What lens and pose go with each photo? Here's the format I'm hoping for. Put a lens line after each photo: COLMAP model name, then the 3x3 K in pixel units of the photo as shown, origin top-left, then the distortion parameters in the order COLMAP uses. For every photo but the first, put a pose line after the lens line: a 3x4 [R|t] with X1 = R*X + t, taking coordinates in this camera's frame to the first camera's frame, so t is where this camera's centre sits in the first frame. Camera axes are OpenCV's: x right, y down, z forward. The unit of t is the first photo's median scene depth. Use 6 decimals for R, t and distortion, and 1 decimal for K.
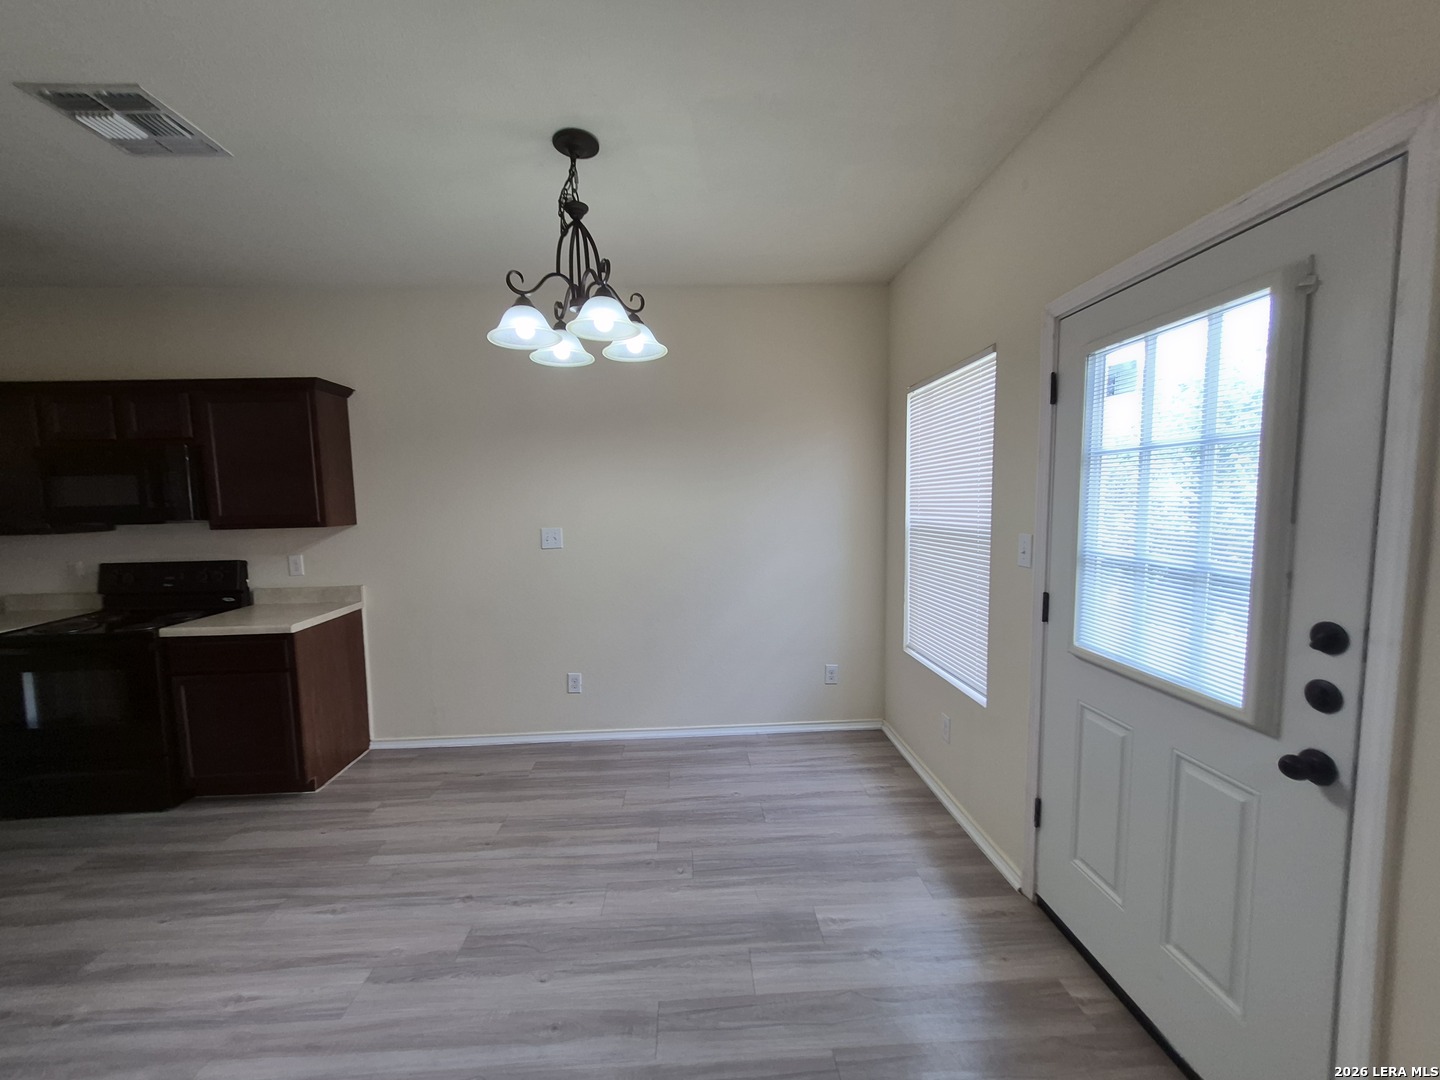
lens RADIAL K [[564.5, 0, 713.8], [0, 564.5, 544.5], [0, 0, 1]] dist [0.005613, -0.000164]
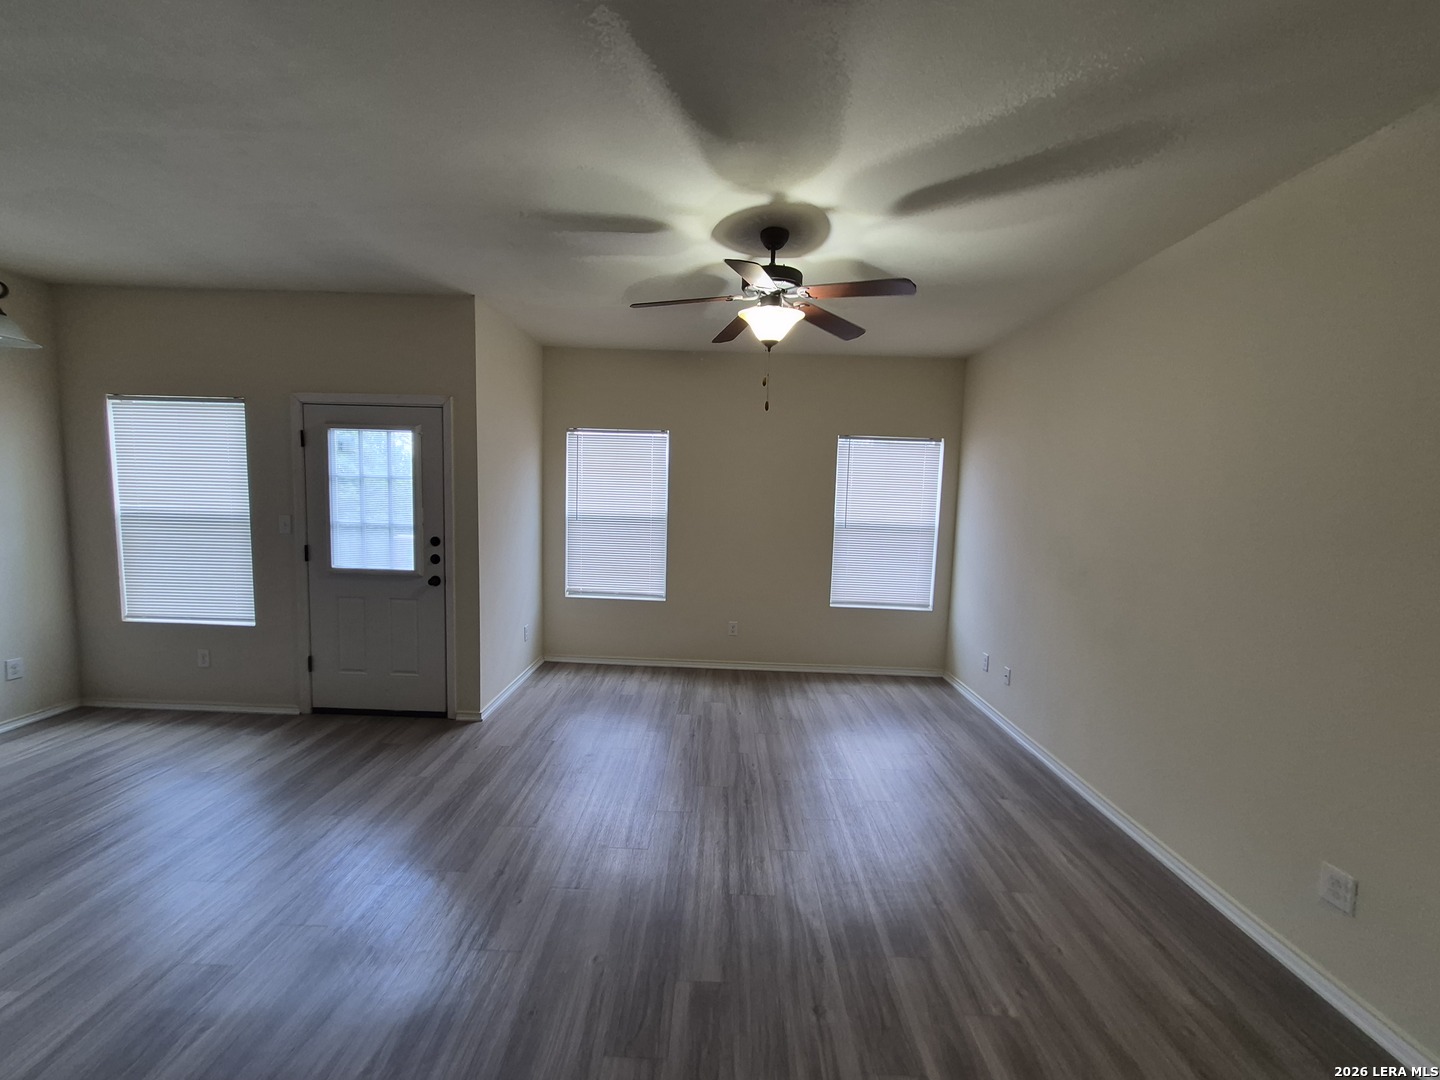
lens RADIAL K [[561.7, 0, 709.1], [0, 561.7, 546.9], [0, 0, 1]] dist [0.000030, 0.000086]
pose [[0.065074, -0.071020, 0.995350, -0.866103], [0.051078, 0.996394, 0.067755, 0.022042], [-0.996572, 0.046431, 0.068466, -0.343898]]
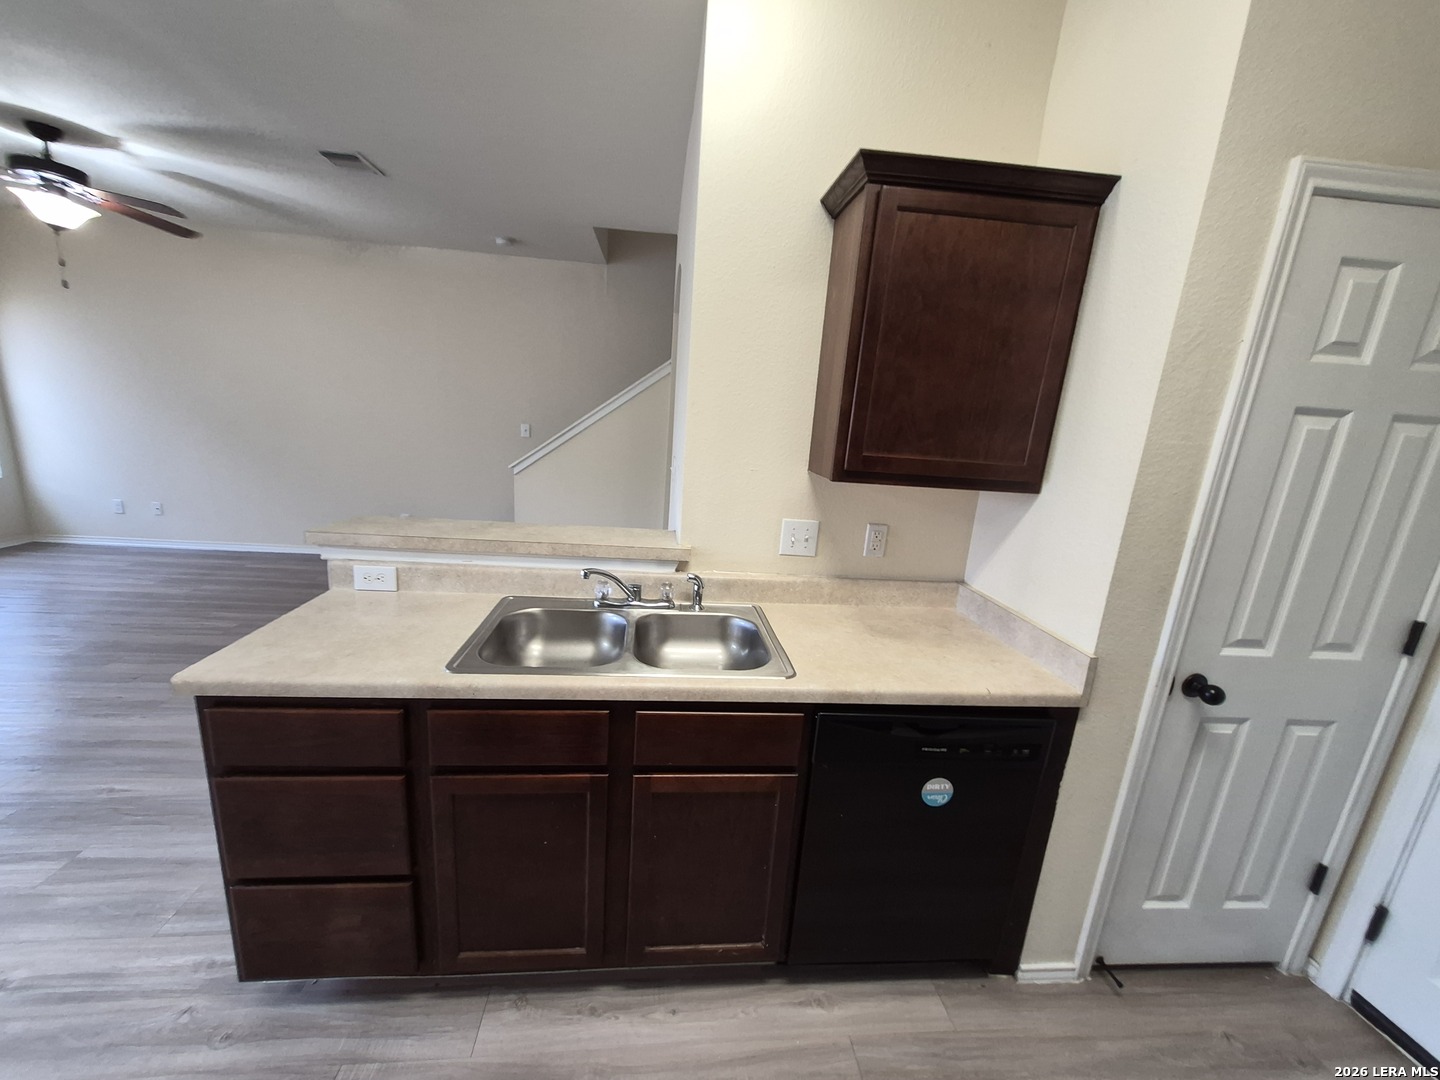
lens RADIAL K [[568.4, 0, 709.8], [0, 568.4, 544.3], [0, 0, 1]] dist [0.002689, -0.000002]
pose [[-0.997852, -0.034164, -0.055891, -1.124141], [-0.049682, 0.950798, 0.305803, -0.067529], [0.042694, 0.307923, -0.950453, 0.925846]]
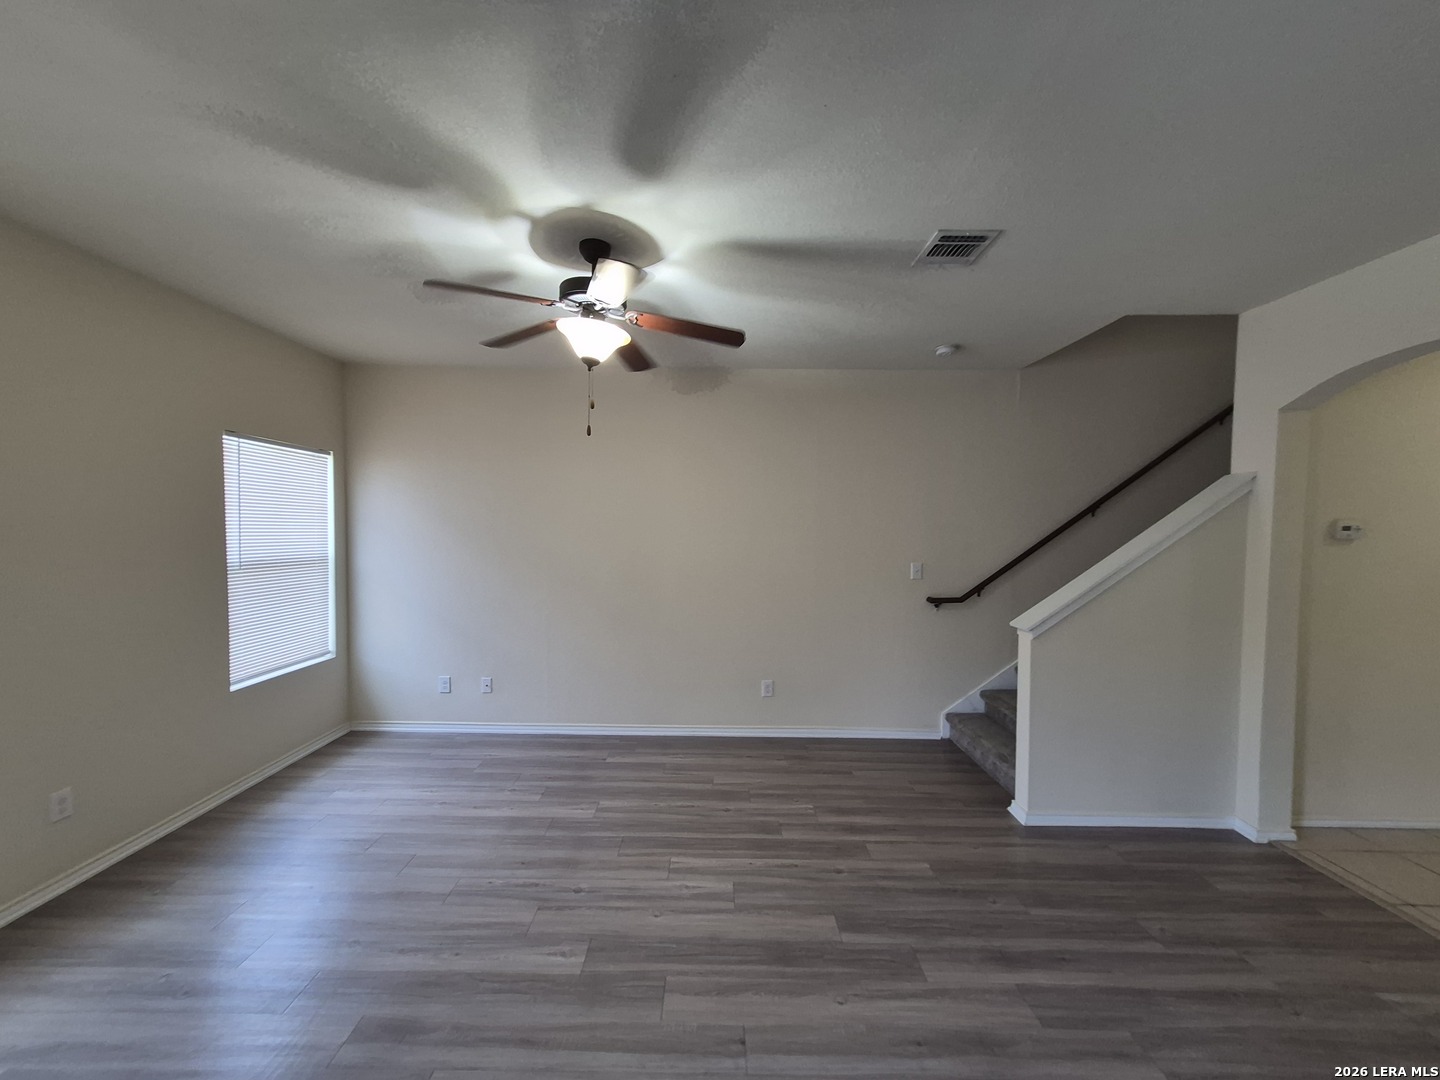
lens RADIAL K [[565.2, 0, 707.3], [0, 565.2, 542.5], [0, 0, 1]] dist [0.004291, 0.000244]
pose [[-0.998411, 0.010746, 0.055312, -0.103584], [0.016891, 0.993581, 0.111855, -0.071078], [-0.053755, 0.112612, -0.992184, 0.498858]]
